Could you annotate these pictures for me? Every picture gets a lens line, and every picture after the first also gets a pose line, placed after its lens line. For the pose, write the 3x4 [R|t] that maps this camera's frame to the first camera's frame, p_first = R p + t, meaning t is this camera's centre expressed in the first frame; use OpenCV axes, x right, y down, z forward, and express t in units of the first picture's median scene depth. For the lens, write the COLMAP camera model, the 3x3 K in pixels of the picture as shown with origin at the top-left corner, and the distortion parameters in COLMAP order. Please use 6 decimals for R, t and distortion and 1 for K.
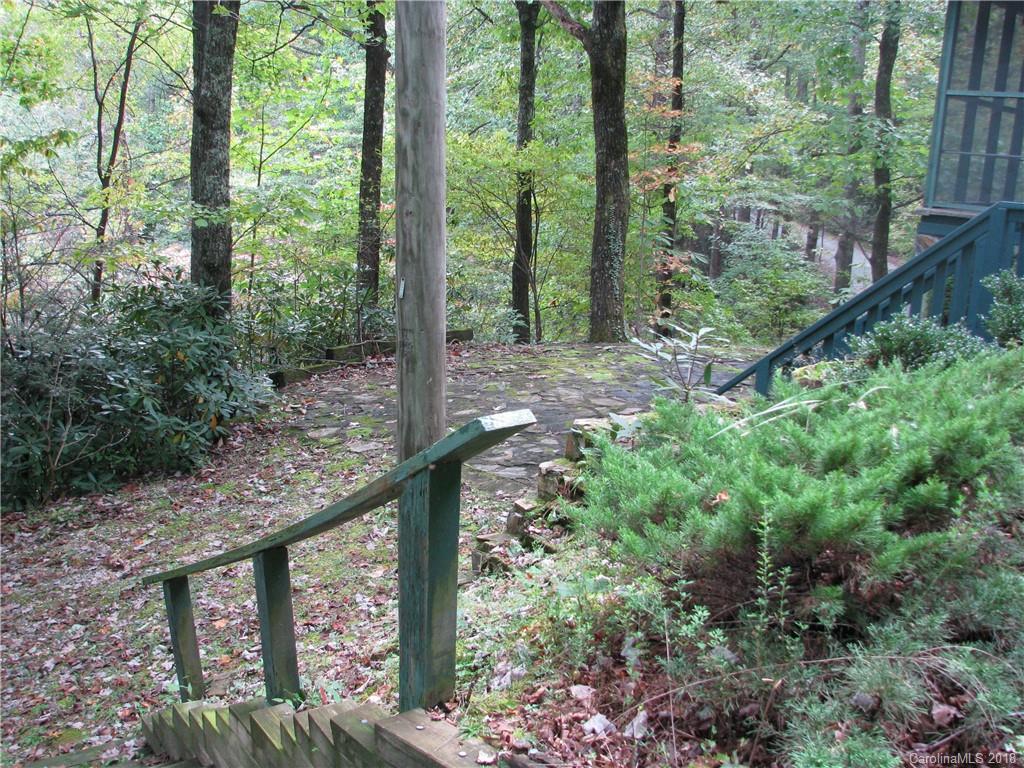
lens RADIAL K [[1100.6, 0, 512.8], [0, 1100.6, 377.2], [0, 0, 1]] dist [-0.195682, 0.283143]
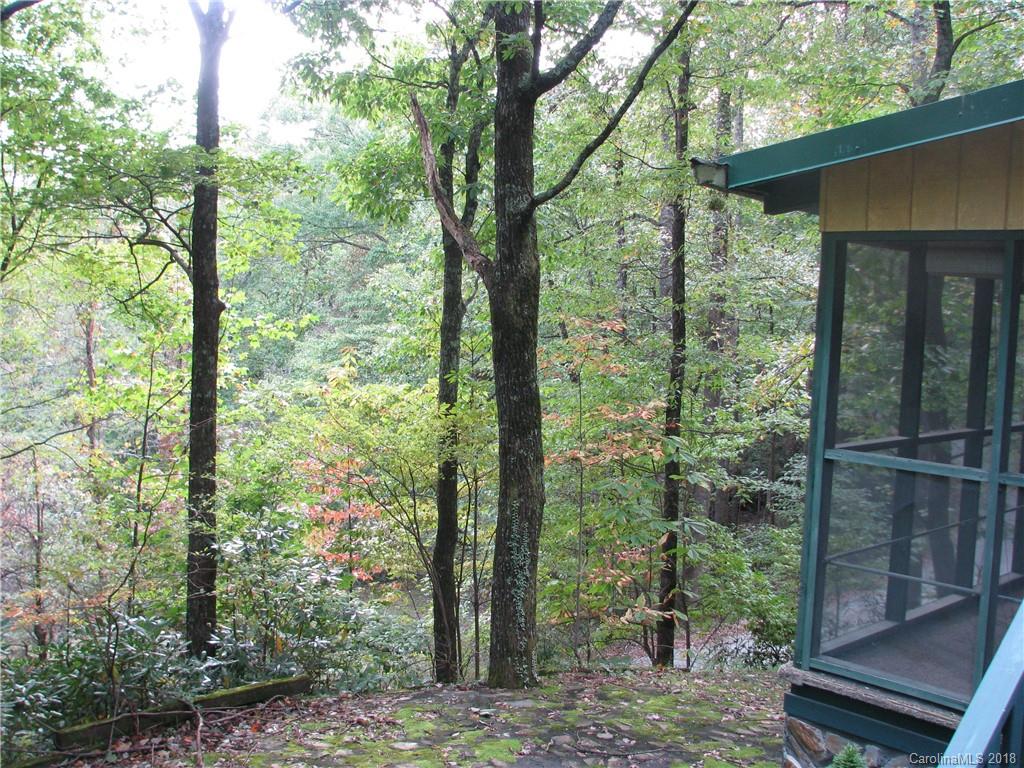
lens RADIAL K [[1100.6, 0, 512.8], [0, 1100.6, 377.2], [0, 0, 1]] dist [-0.195682, 0.283143]
pose [[0.992377, -0.010905, -0.122753, 0.180476], [-0.007745, 0.988590, -0.150435, -0.127773], [0.122993, 0.150239, 0.980969, 0.257698]]
